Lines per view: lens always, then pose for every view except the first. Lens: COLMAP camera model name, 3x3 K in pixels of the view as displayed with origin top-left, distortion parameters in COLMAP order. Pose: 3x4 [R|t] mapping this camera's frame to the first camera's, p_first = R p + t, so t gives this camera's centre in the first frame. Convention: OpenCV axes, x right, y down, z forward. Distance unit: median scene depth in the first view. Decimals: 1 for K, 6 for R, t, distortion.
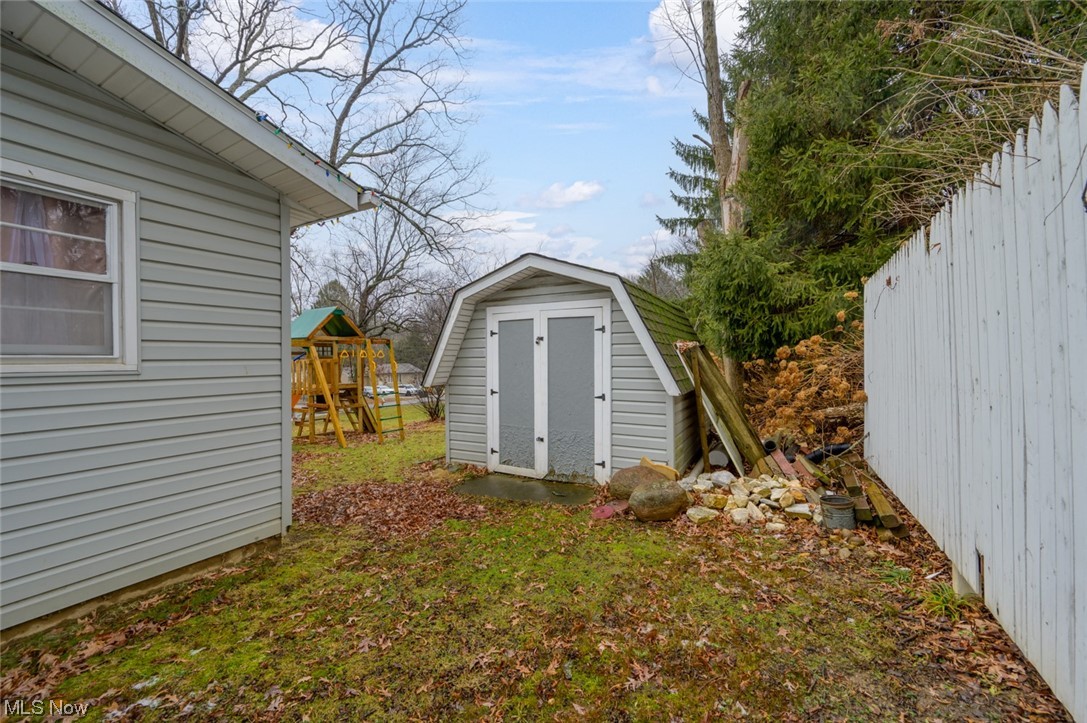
lens RADIAL K [[436.2, 0, 545.7], [0, 436.2, 357.0], [0, 0, 1]] dist [-0.000729, -0.000718]
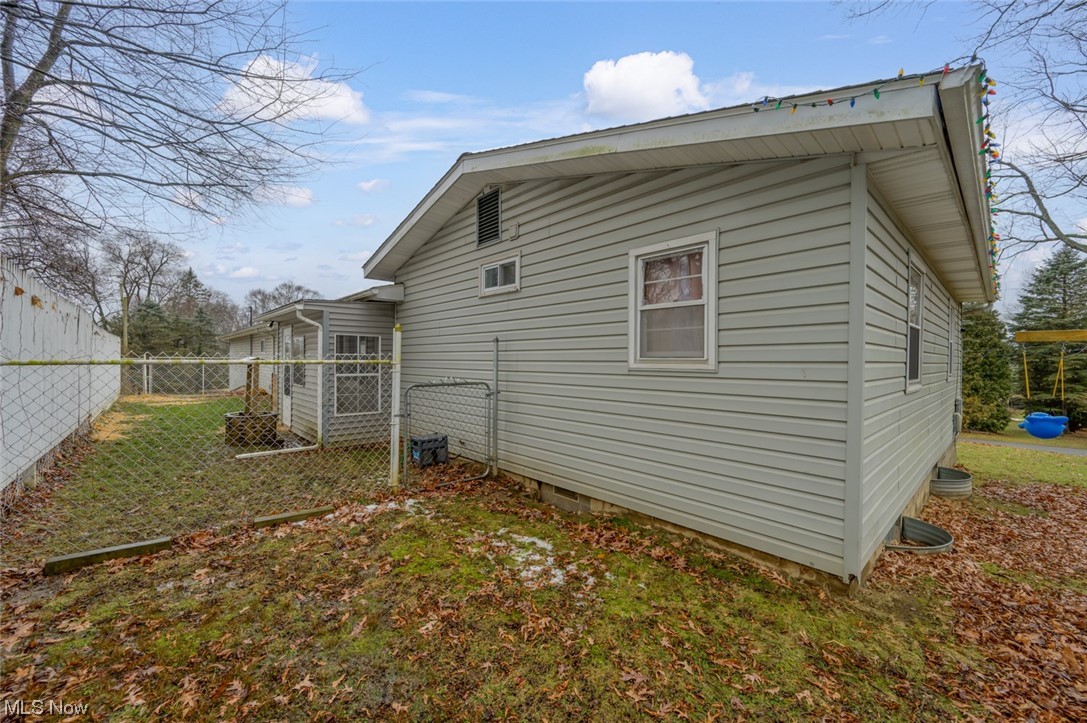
lens RADIAL K [[436.2, 0, 547.6], [0, 436.2, 359.3], [0, 0, 1]] dist [-0.000729, -0.000718]
pose [[-0.329341, 0.005847, -0.944193, 0.423157], [-0.000165, 0.999980, 0.006250, -0.007778], [0.944211, 0.002214, -0.329333, 0.948088]]
